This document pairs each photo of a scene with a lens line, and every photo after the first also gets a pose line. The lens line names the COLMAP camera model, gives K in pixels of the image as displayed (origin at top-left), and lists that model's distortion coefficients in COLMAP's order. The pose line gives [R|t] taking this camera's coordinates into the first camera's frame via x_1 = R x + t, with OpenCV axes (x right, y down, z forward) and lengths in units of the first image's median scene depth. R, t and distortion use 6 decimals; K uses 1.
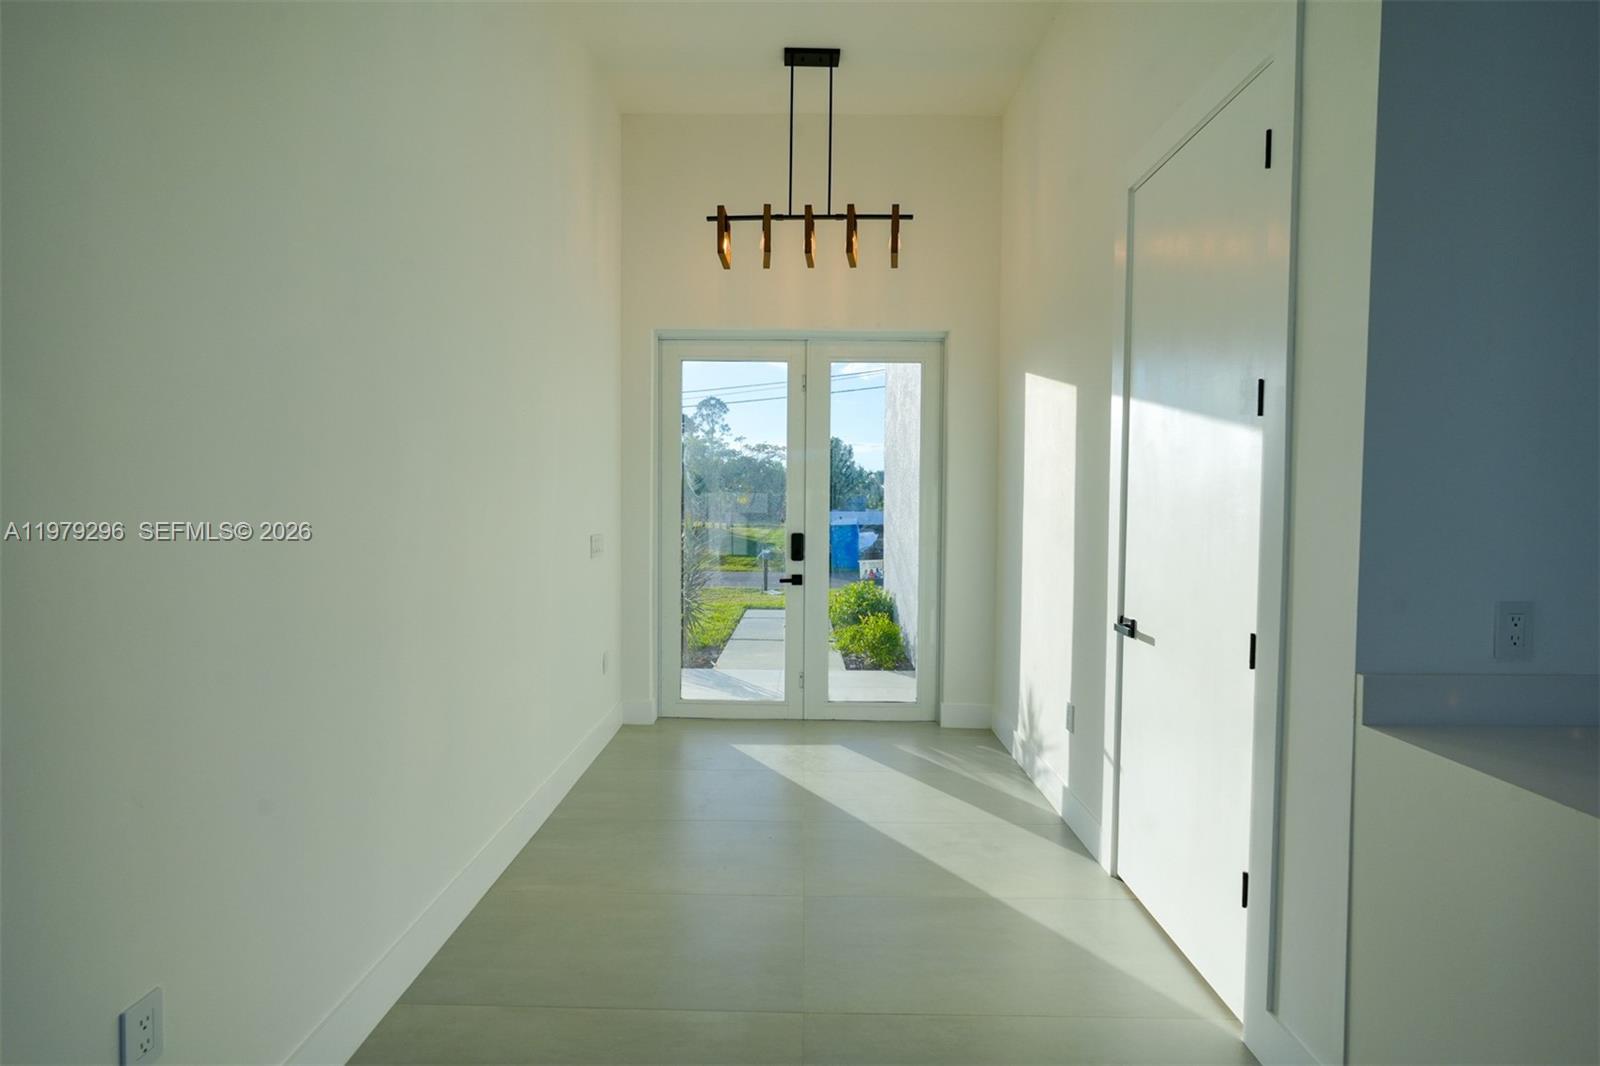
lens RADIAL K [[762.0, 0, 798.8], [0, 762.0, 530.1], [0, 0, 1]] dist [-0.000173, 0.000963]
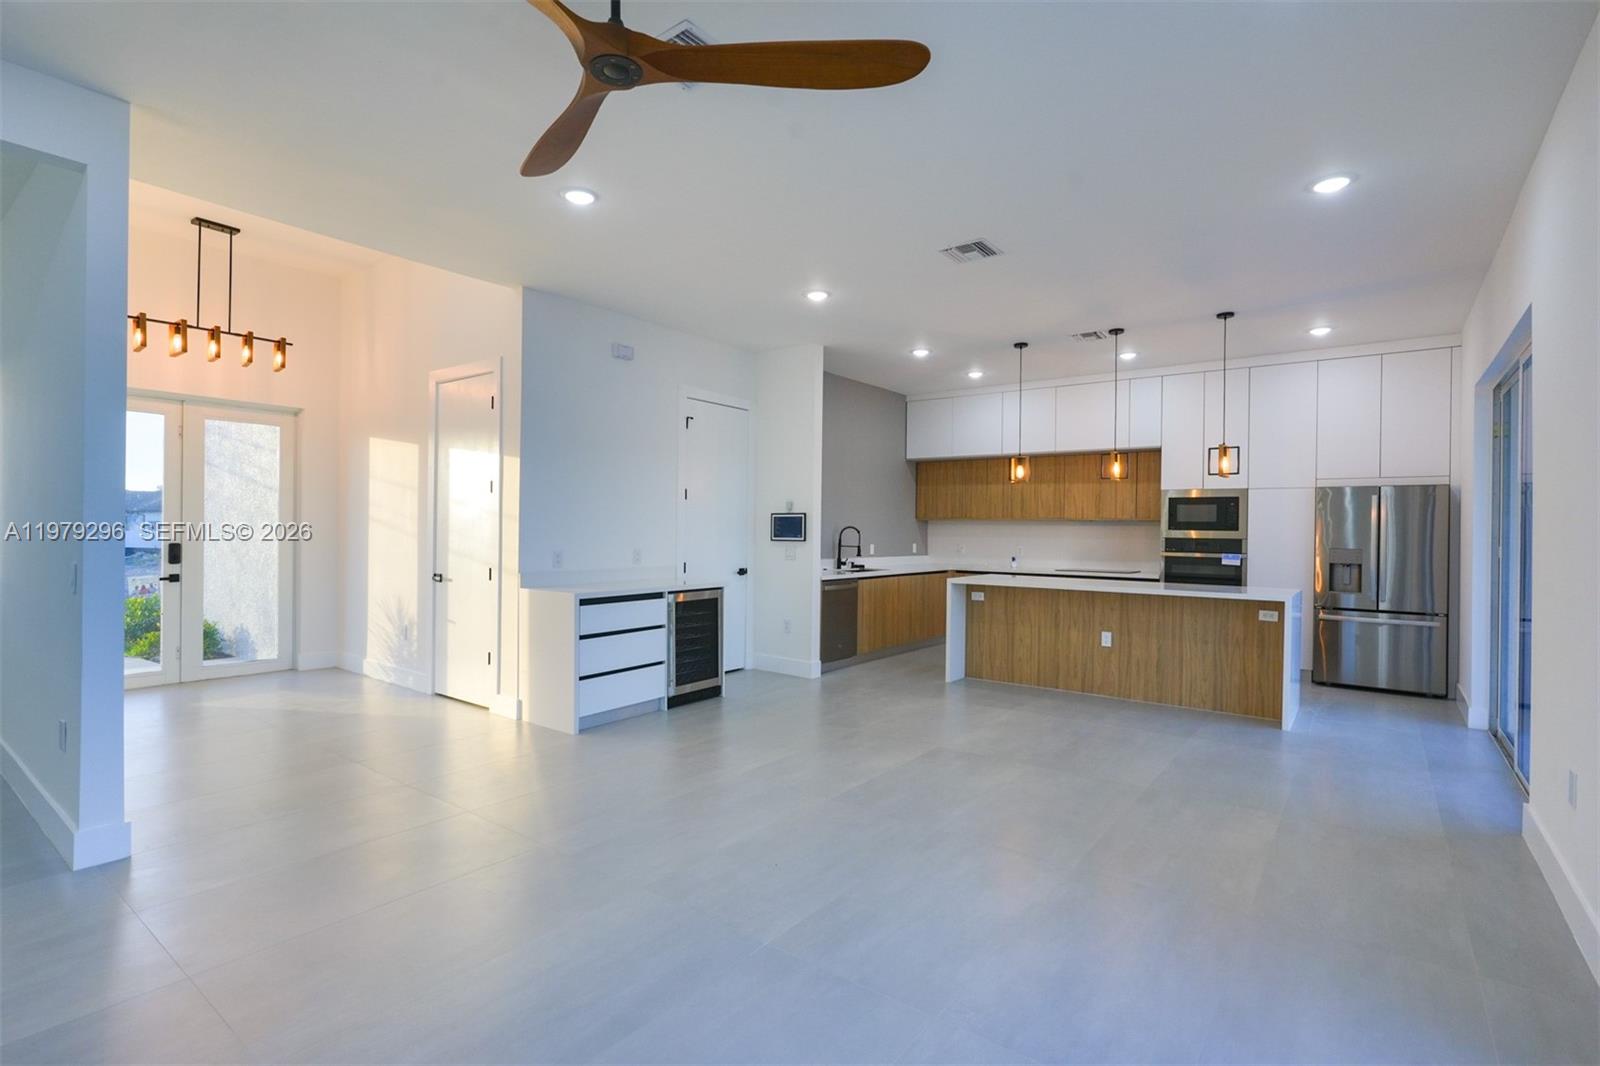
lens RADIAL K [[762.0, 0, 798.8], [0, 762.0, 530.1], [0, 0, 1]] dist [-0.000173, 0.000963]
pose [[0.600103, -0.002363, 0.799920, -0.414333], [0.022034, 0.999665, -0.013577, 0.023444], [-0.799620, 0.025773, 0.599954, -0.678949]]
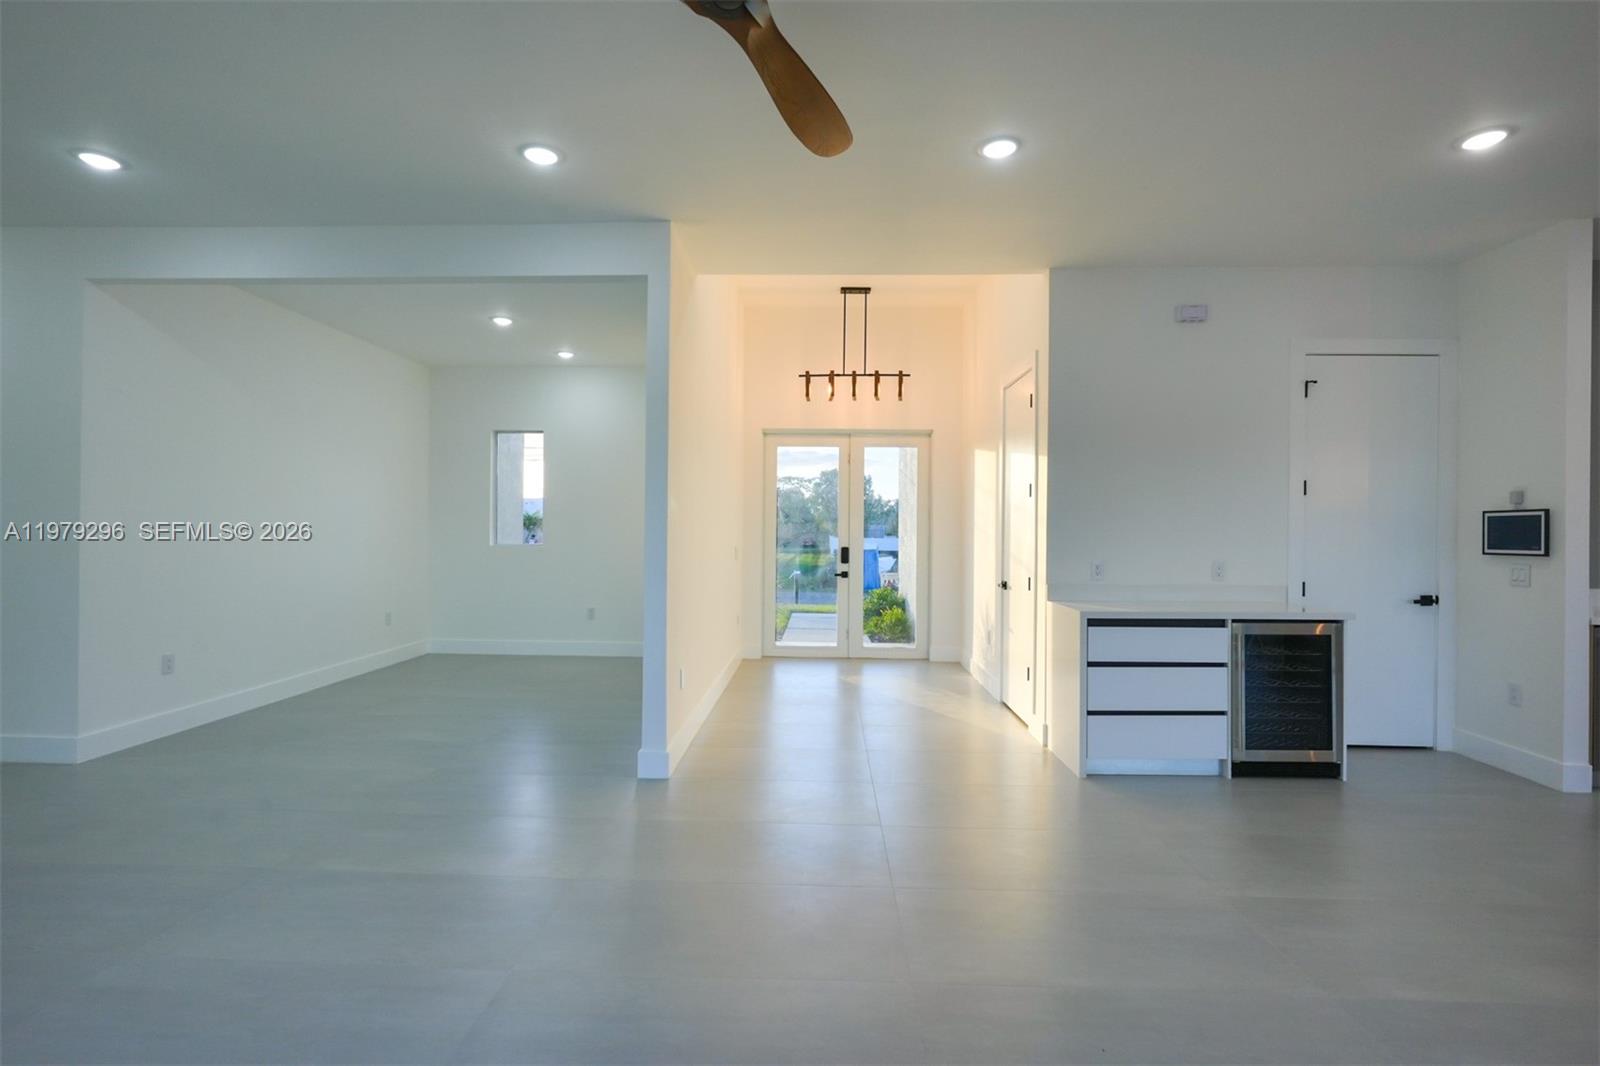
lens RADIAL K [[762.0, 0, 798.8], [0, 762.0, 530.1], [0, 0, 1]] dist [-0.000173, 0.000963]
pose [[0.999717, 0.000031, -0.023784, -0.064153], [-0.000888, 0.999351, -0.036000, 0.027437], [0.023768, 0.036011, 0.999069, -0.702359]]
